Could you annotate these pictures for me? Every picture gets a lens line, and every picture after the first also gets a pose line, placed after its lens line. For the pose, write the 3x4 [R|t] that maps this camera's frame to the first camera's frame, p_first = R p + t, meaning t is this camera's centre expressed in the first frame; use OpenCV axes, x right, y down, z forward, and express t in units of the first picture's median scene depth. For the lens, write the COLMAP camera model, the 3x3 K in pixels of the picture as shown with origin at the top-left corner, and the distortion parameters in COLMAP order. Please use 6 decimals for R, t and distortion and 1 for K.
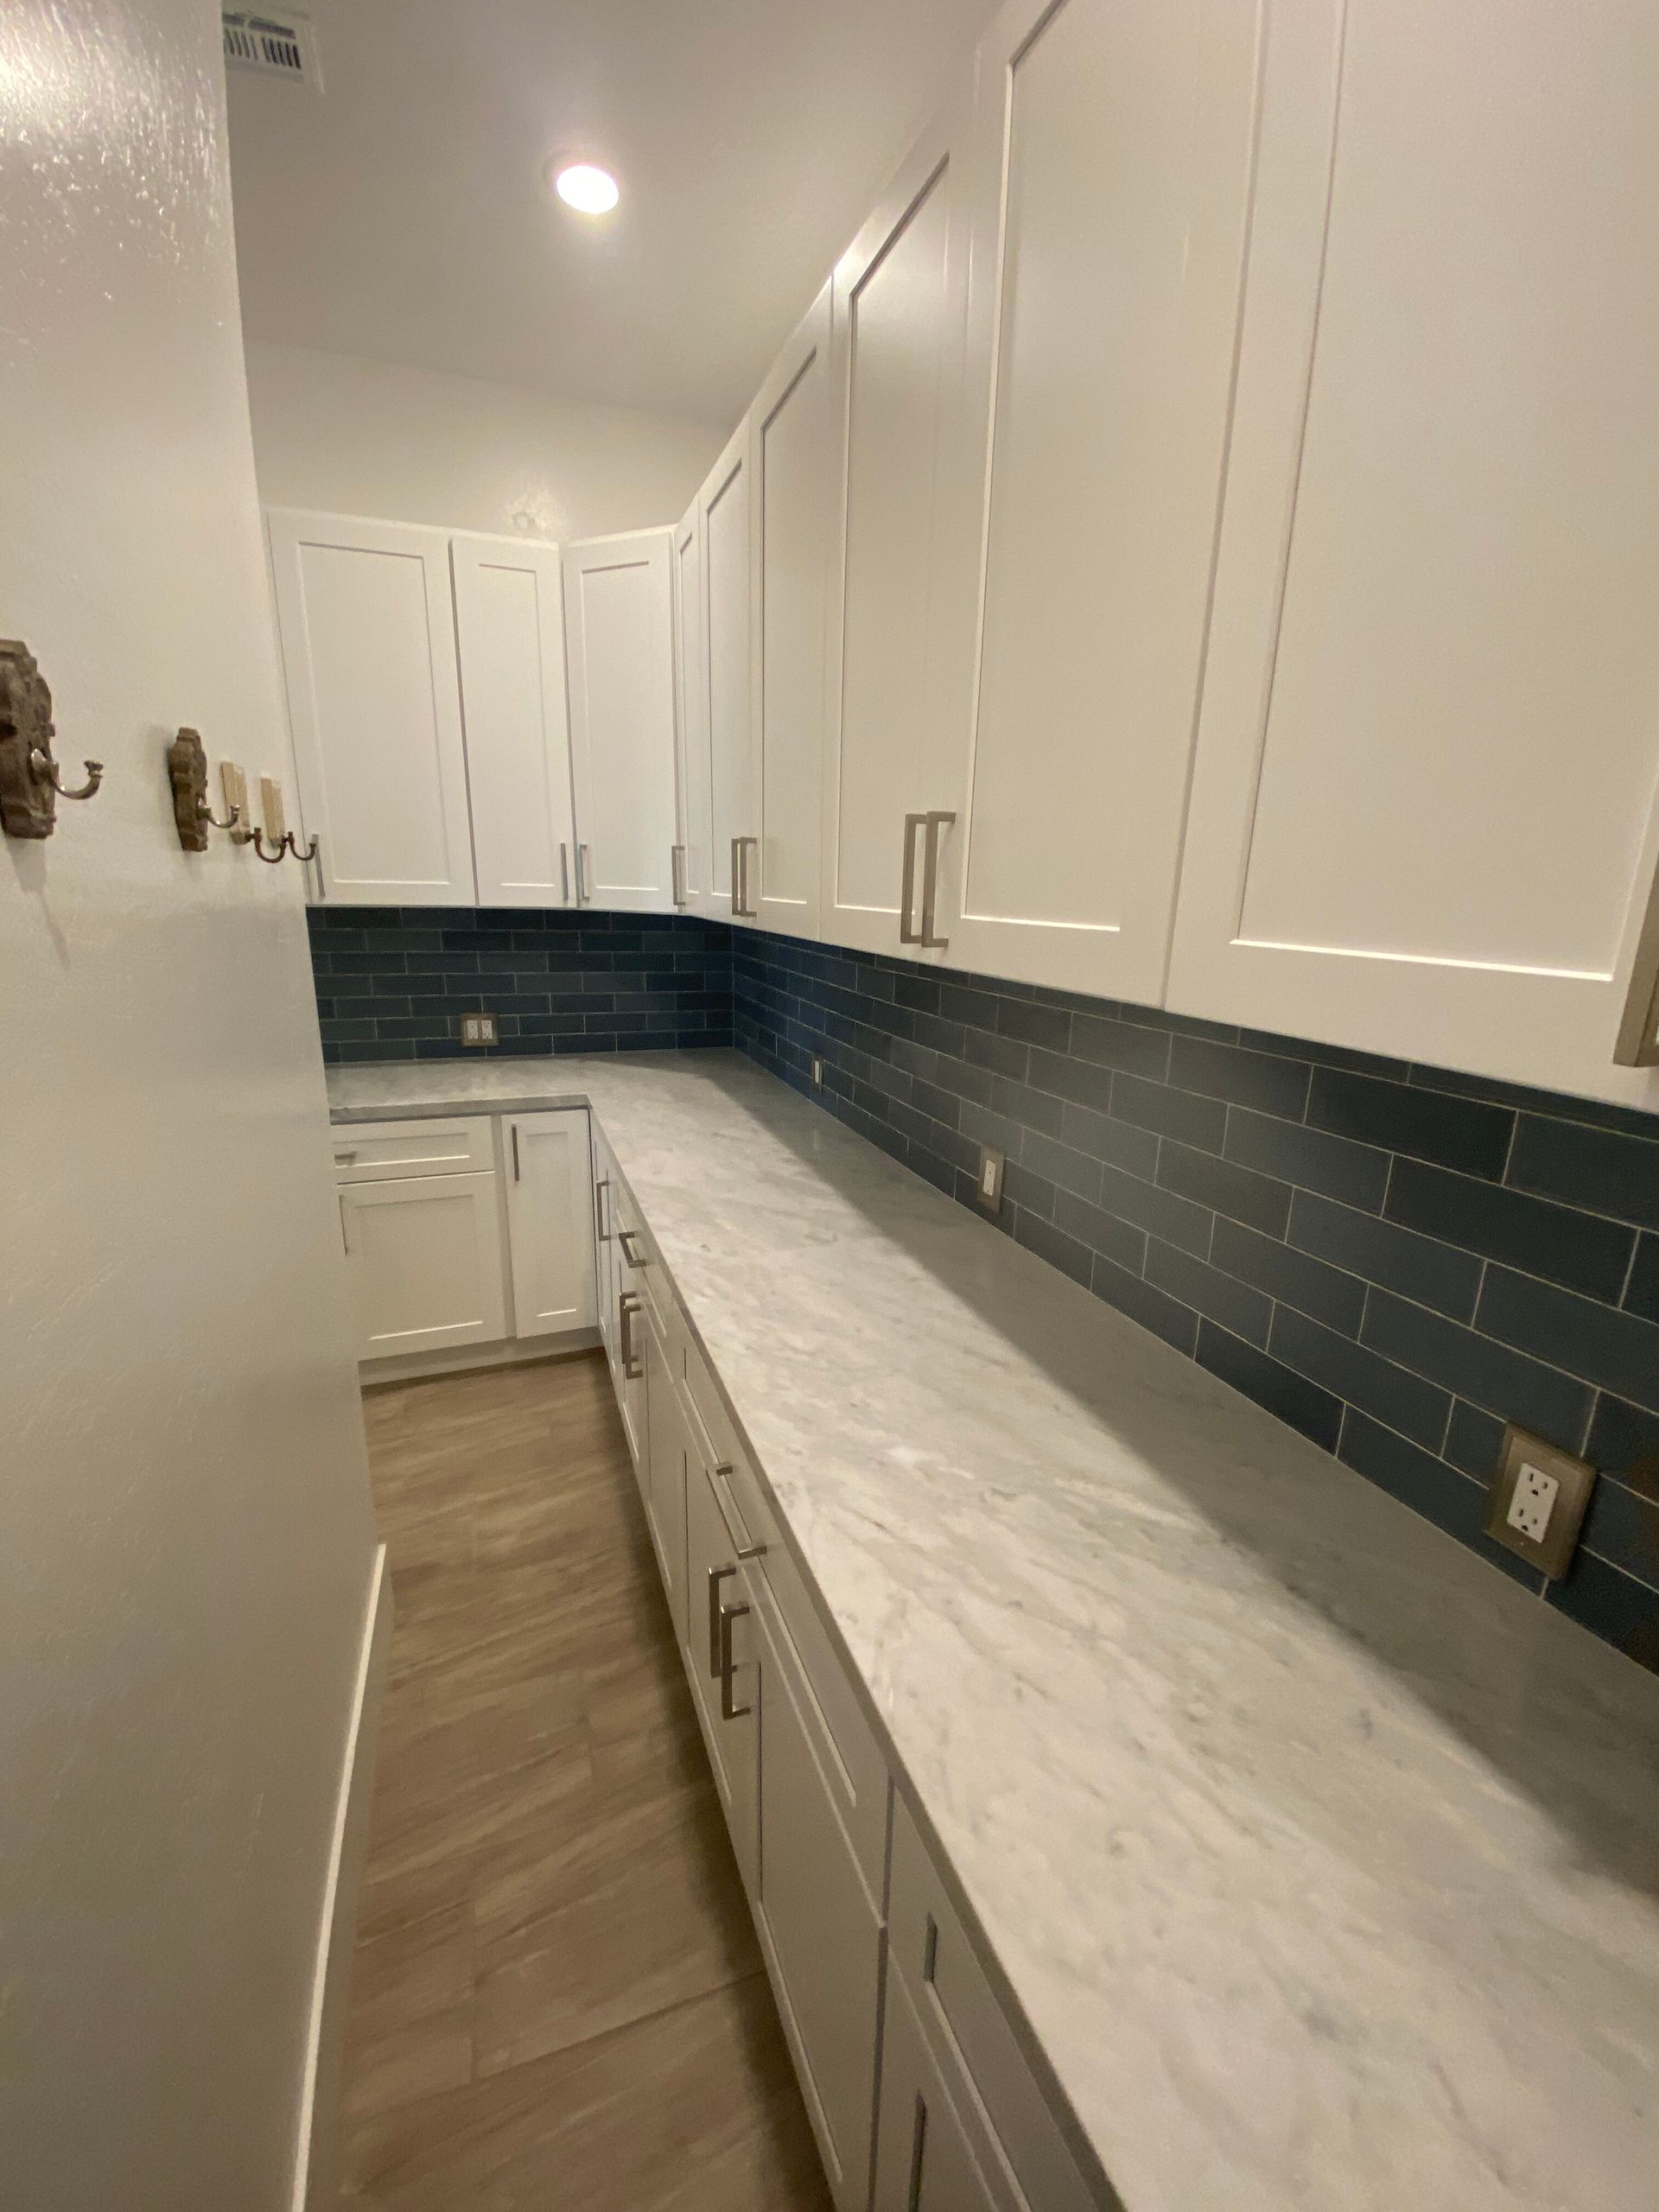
lens RADIAL K [[899.9, 0, 834.7], [0, 899.9, 1106.3], [0, 0, 1]] dist [-0.001353, 0.000094]
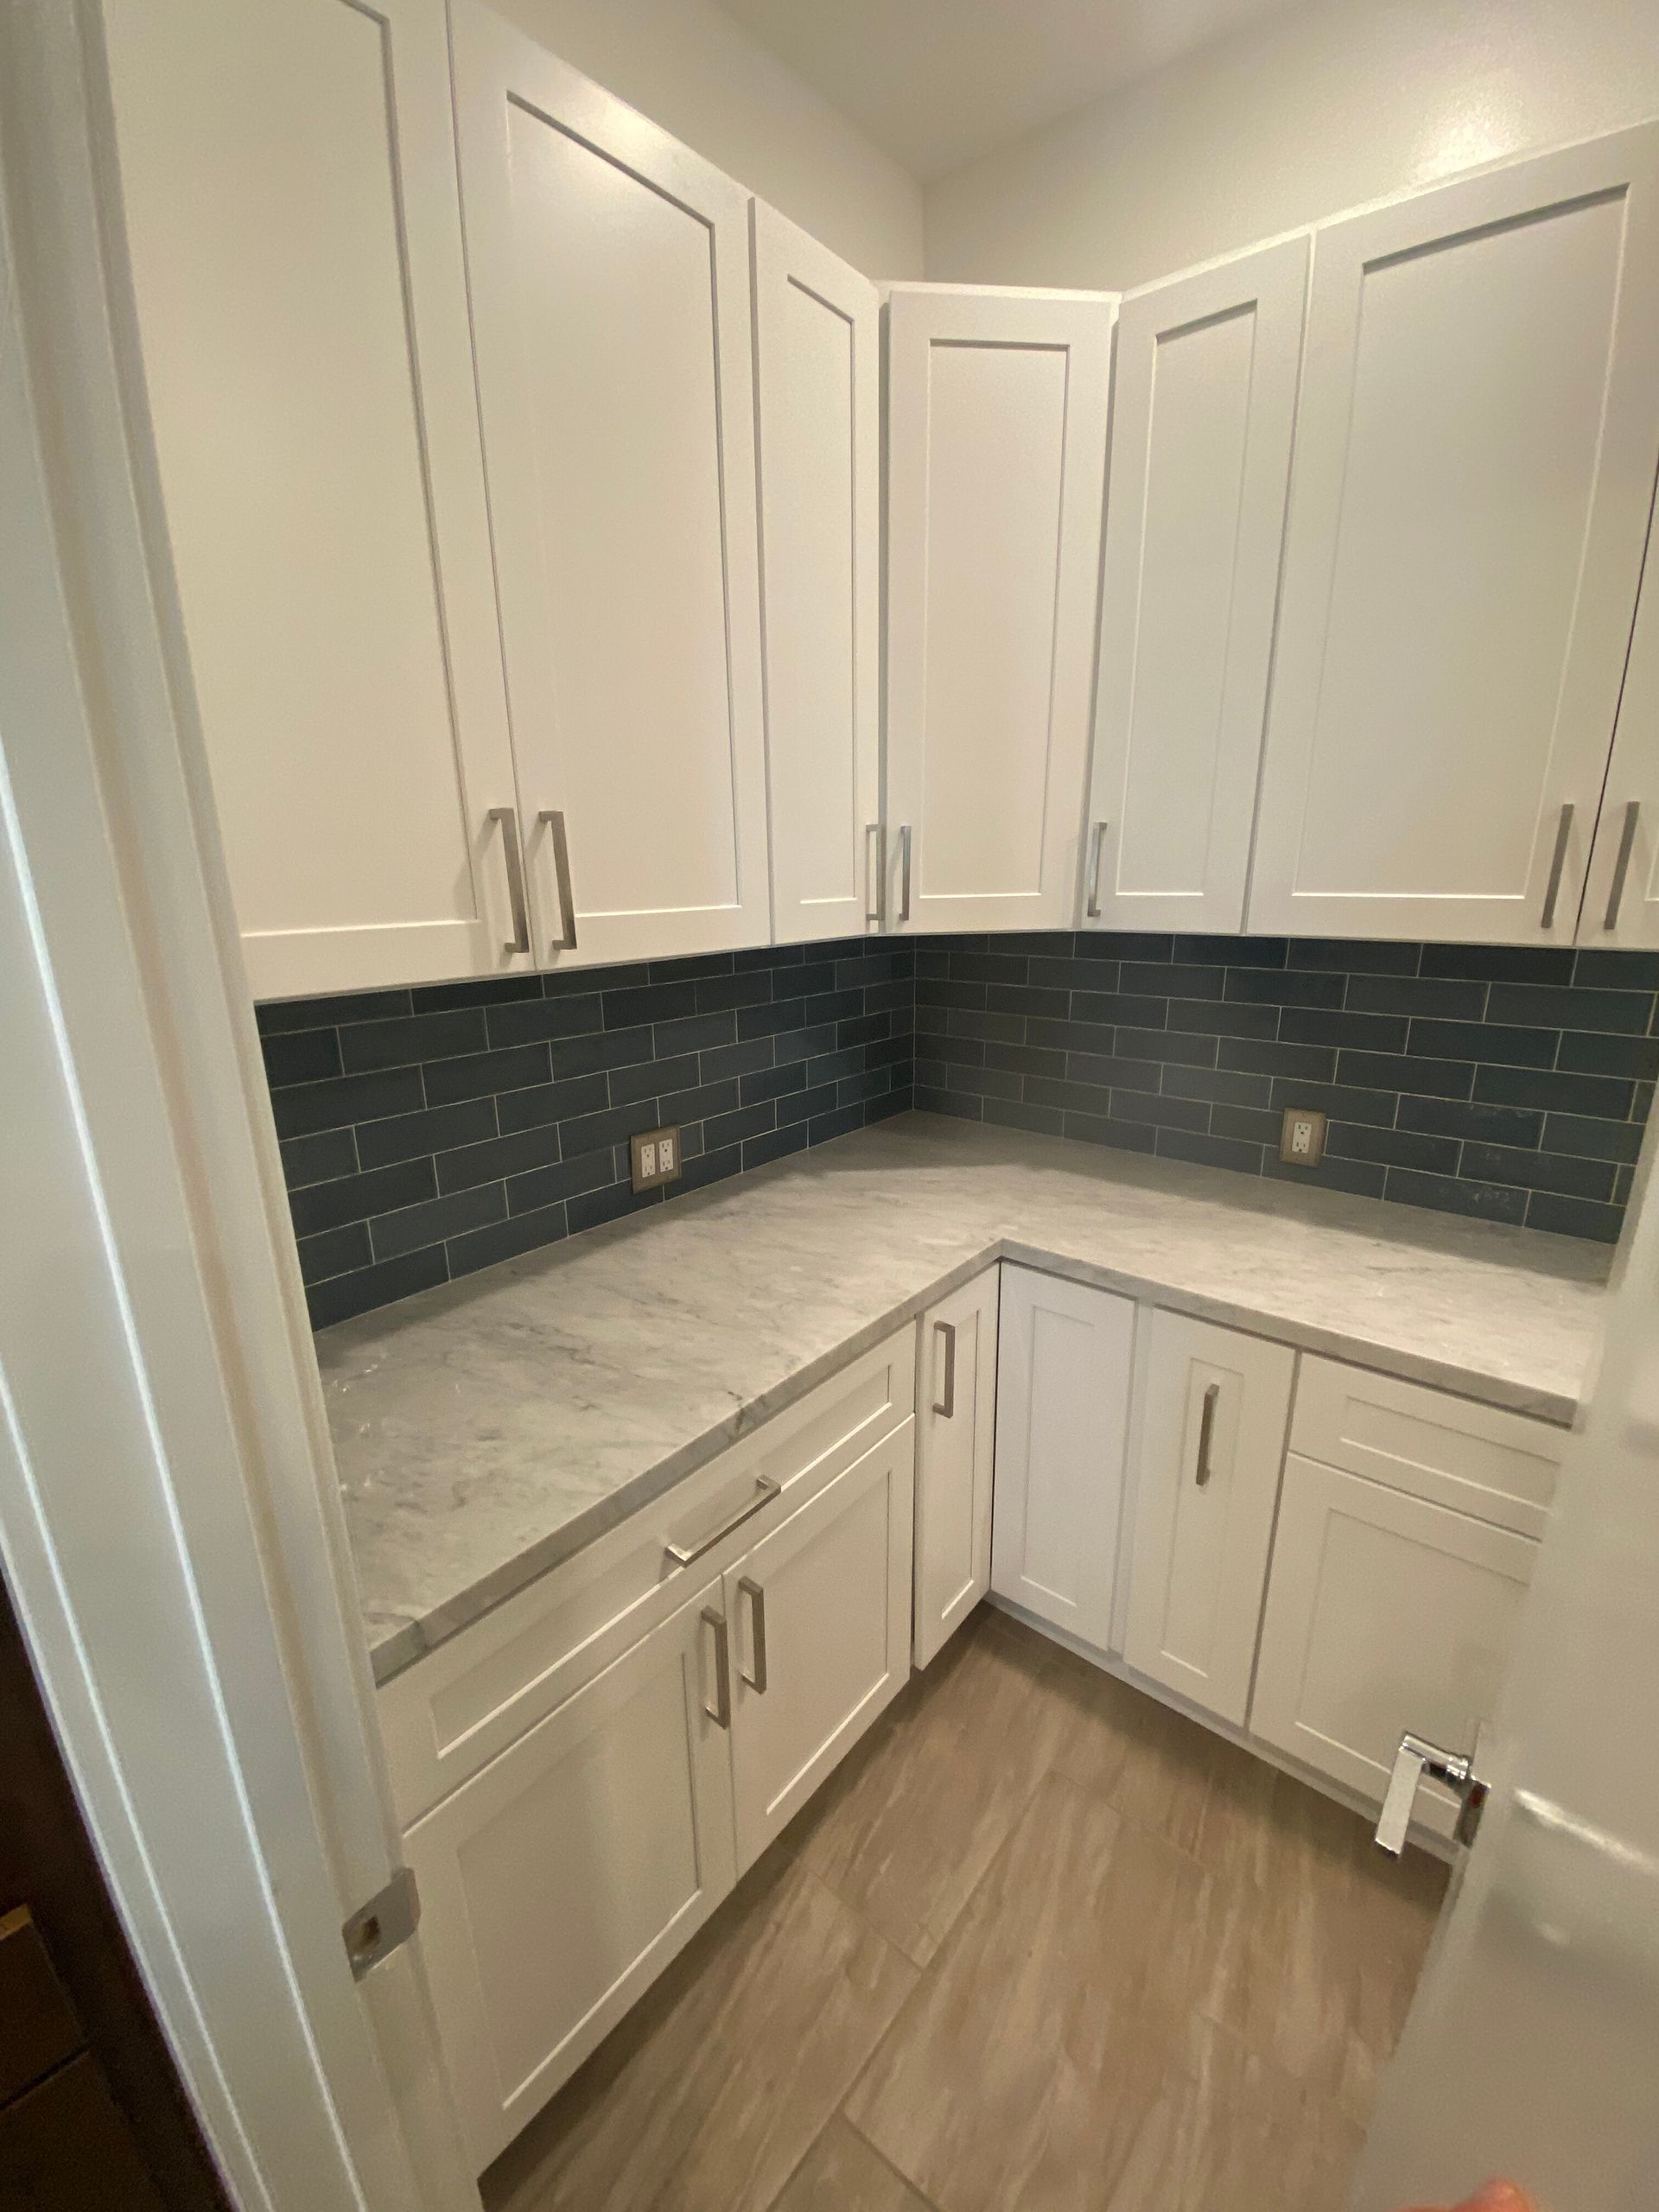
lens RADIAL K [[899.9, 0, 821.7], [0, 899.9, 1105.8], [0, 0, 1]] dist [-0.001353, 0.000094]
pose [[0.885391, -0.164369, 0.434816, -0.613923], [0.156916, 0.986174, 0.053273, -0.148519], [-0.437561, 0.021062, 0.898942, 0.493388]]
